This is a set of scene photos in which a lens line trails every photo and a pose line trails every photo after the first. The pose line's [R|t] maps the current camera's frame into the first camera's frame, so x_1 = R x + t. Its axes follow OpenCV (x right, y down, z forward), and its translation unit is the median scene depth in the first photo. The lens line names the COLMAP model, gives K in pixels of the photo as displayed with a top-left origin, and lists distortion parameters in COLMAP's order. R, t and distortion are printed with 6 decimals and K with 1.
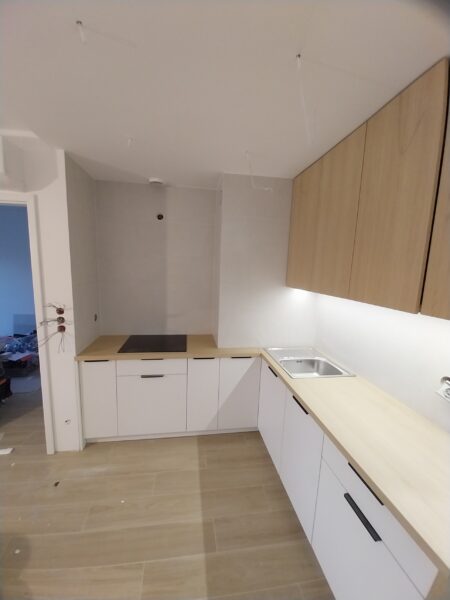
lens RADIAL K [[236.5, 0, 220.9], [0, 236.5, 302.3], [0, 0, 1]] dist [0.015295, -0.014621]
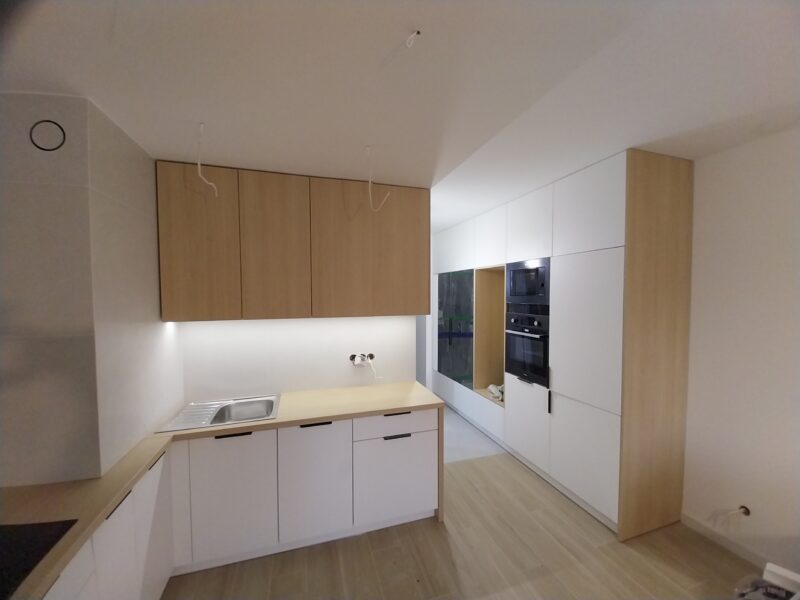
lens RADIAL K [[315.4, 0, 400.0], [0, 315.4, 300.0], [0, 0, 1]] dist [0.015295, -0.014621]
pose [[-0.154218, -0.050422, 0.986749, -0.714047], [0.141941, 0.987207, 0.072629, -0.100811], [-0.977788, 0.151261, -0.145088, 0.519510]]
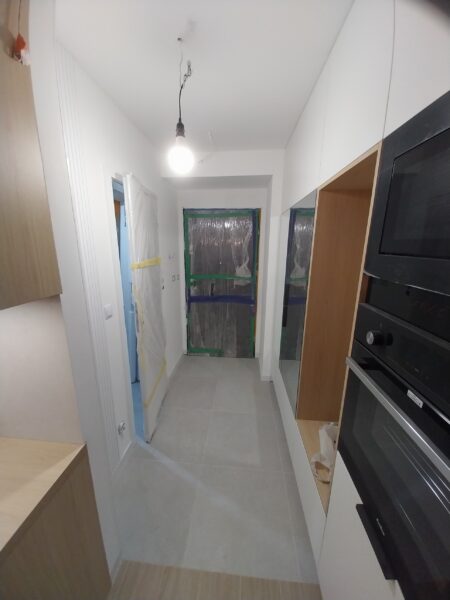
lens RADIAL K [[236.5, 0, 220.9], [0, 236.5, 302.3], [0, 0, 1]] dist [0.015295, -0.014621]
pose [[0.234026, -0.263862, 0.935740, 0.277337], [0.144510, 0.961216, 0.234904, 0.015502], [-0.961430, 0.080250, 0.263081, -0.066165]]
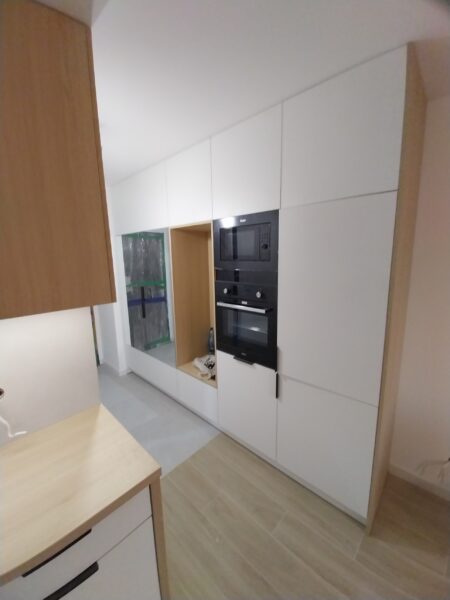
lens RADIAL K [[241.0, 0, 222.3], [0, 241.0, 296.6], [0, 0, 1]] dist [-0.001153, -0.000303]
pose [[-0.618888, -0.153013, 0.770431, -0.069855], [0.115879, 0.952324, 0.282224, -0.066642], [-0.776884, 0.263942, -0.571652, 0.353607]]
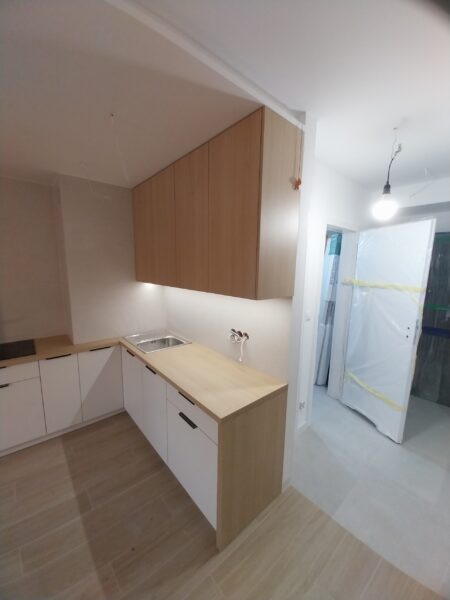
lens RADIAL K [[236.5, 0, 220.9], [0, 236.5, 302.3], [0, 0, 1]] dist [0.015295, -0.014621]
pose [[0.847176, -0.103245, 0.521185, 0.010081], [0.090000, 0.994648, 0.050742, 0.016619], [-0.523634, 0.003919, 0.851934, -0.223825]]
